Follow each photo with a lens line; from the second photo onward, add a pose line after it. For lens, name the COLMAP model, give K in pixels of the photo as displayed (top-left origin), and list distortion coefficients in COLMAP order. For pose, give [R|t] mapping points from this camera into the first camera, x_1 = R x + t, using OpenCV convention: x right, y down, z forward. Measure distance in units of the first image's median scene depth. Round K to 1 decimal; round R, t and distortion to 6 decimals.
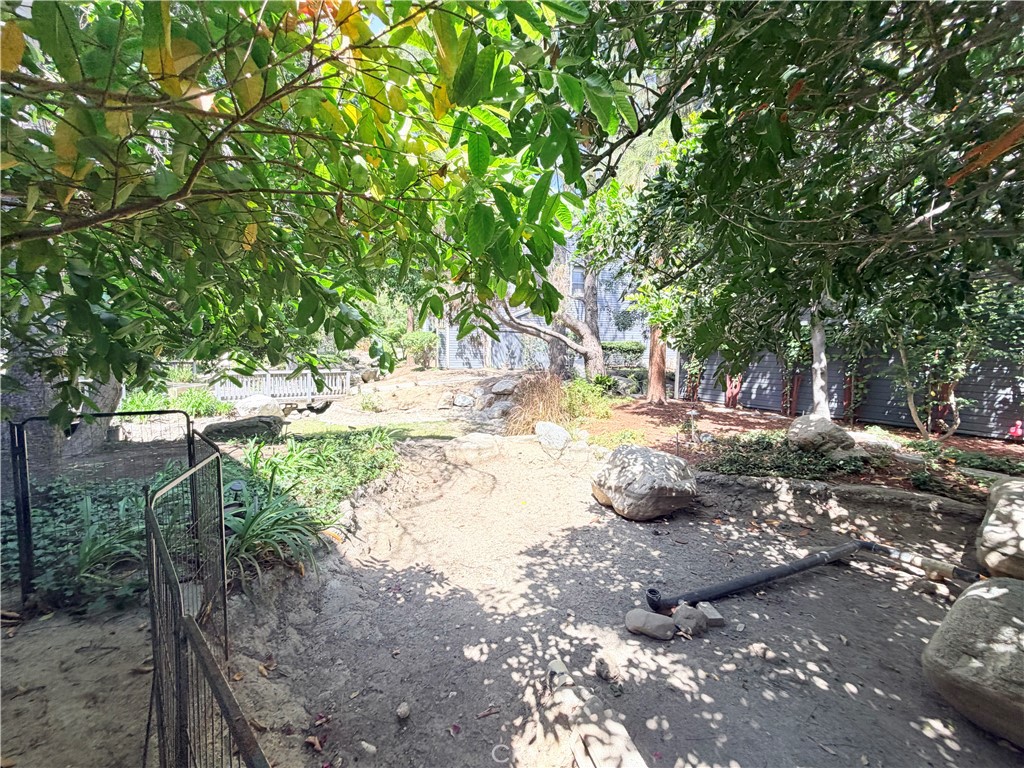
lens RADIAL K [[408.0, 0, 507.9], [0, 408.0, 384.8], [0, 0, 1]] dist [0.001278, -0.000177]
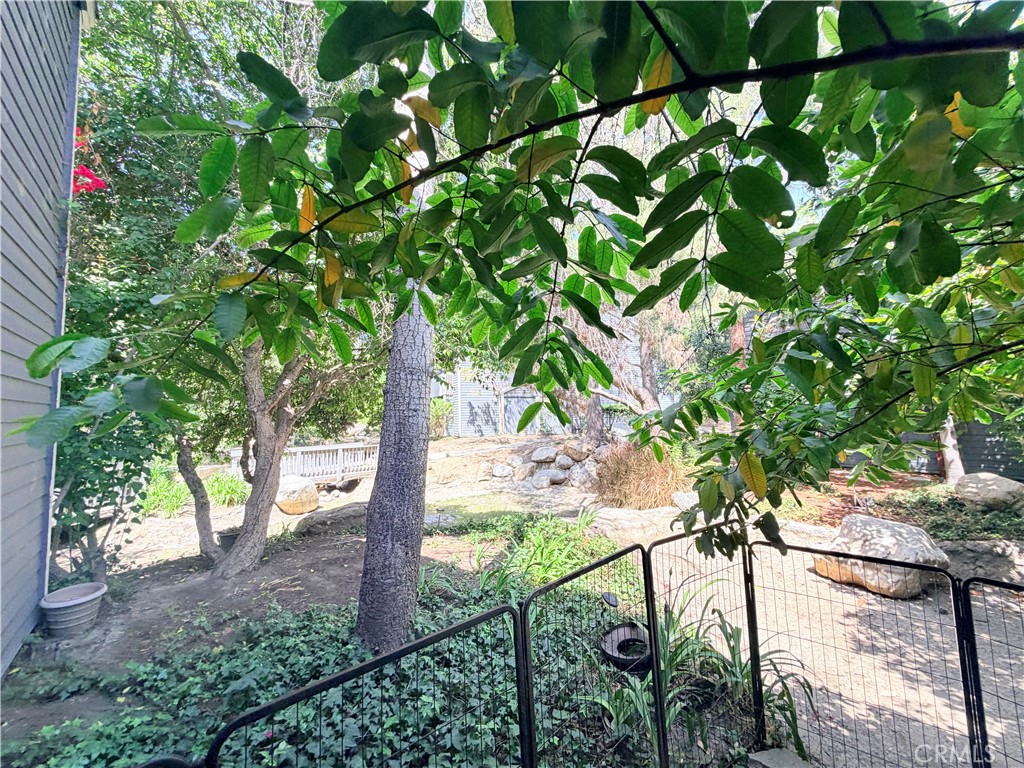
lens RADIAL K [[408.0, 0, 507.9], [0, 408.0, 384.8], [0, 0, 1]] dist [0.001278, -0.000177]
pose [[0.993402, -0.024385, 0.112063, -0.488305], [0.041328, 0.987600, -0.151452, -0.036647], [-0.106981, 0.155084, 0.982092, 0.064287]]
